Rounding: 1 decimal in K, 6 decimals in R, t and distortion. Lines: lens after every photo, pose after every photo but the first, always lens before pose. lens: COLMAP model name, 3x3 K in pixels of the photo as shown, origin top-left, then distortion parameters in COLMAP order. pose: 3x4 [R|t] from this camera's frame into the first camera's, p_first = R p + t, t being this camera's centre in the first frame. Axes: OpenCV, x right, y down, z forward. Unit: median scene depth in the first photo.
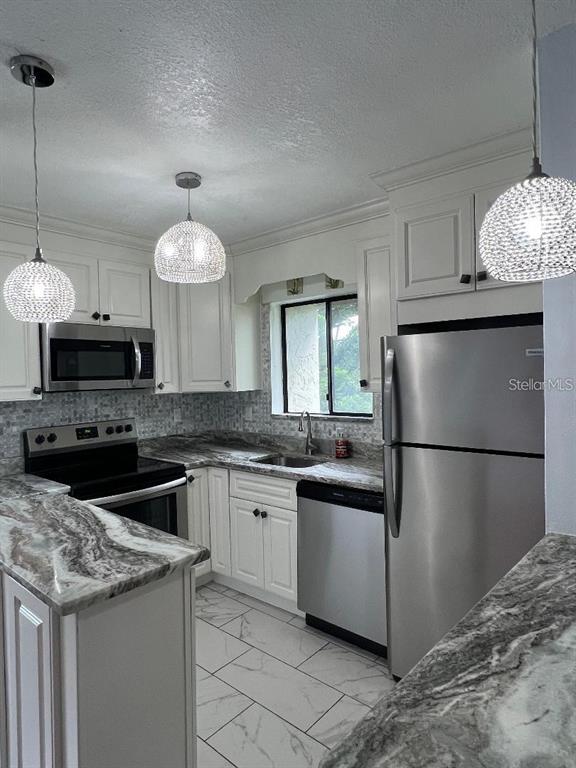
lens RADIAL K [[467.2, 0, 288.0], [0, 467.2, 384.0], [0, 0, 1]] dist [-0.001666, -0.001691]
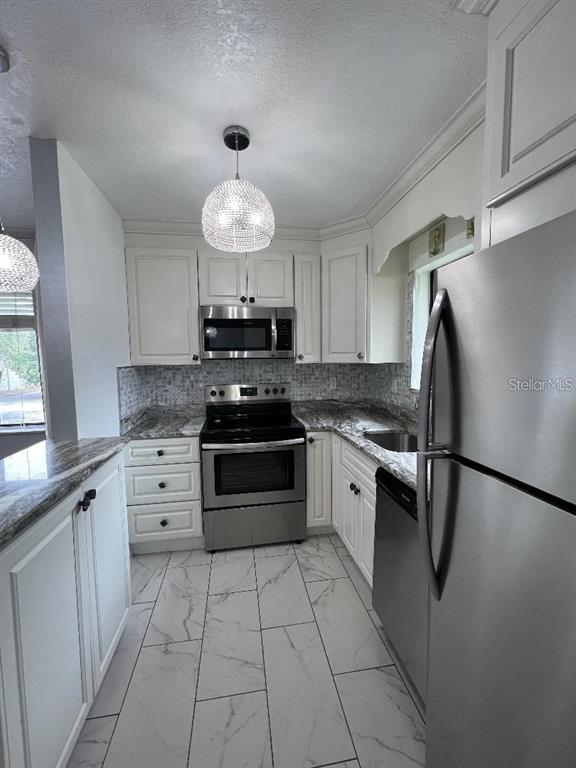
lens RADIAL K [[320.6, 0, 288.0], [0, 320.6, 384.0], [0, 0, 1]] dist [0.002832, 0.000603]
pose [[0.760635, 0.066385, -0.645777, 0.229159], [-0.017670, 0.996506, 0.081626, 0.007474], [0.648940, -0.050677, 0.759150, 0.378600]]
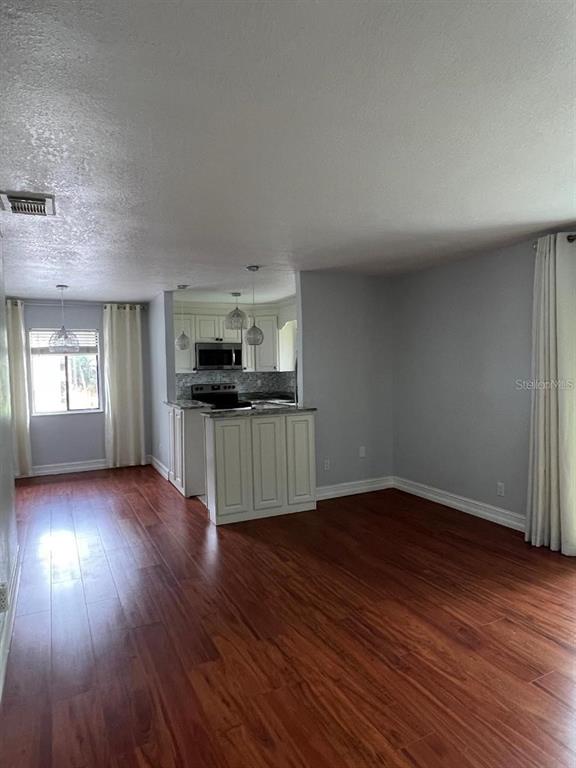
lens RADIAL K [[467.2, 0, 288.0], [0, 467.2, 384.0], [0, 0, 1]] dist [-0.001666, -0.001691]
pose [[0.920756, 0.021579, -0.389541, 0.821602], [-0.013338, 0.999627, 0.023848, 0.023295], [0.389910, -0.016763, 0.920700, -1.030254]]
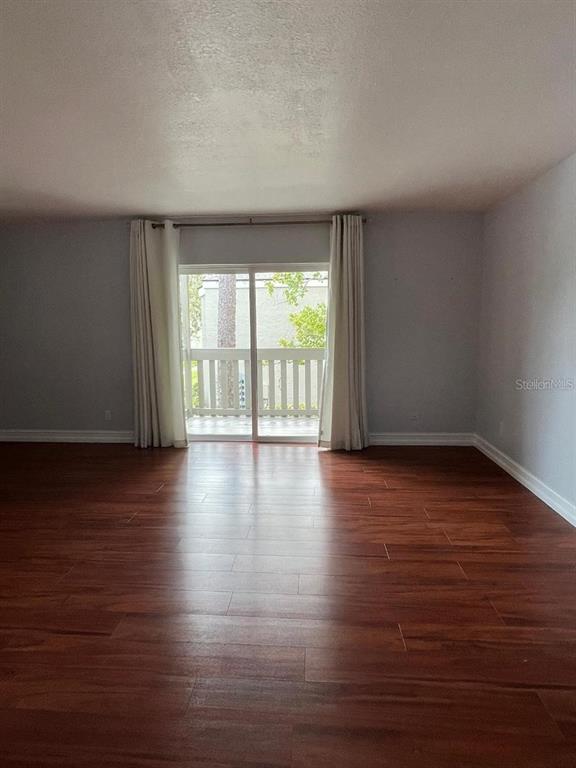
lens RADIAL K [[467.2, 0, 288.0], [0, 467.2, 384.0], [0, 0, 1]] dist [-0.001666, -0.001691]
pose [[0.800597, -0.070811, 0.595004, 0.378294], [0.008874, 0.994285, 0.106390, 0.060550], [-0.599137, -0.079895, 0.796650, -1.309583]]
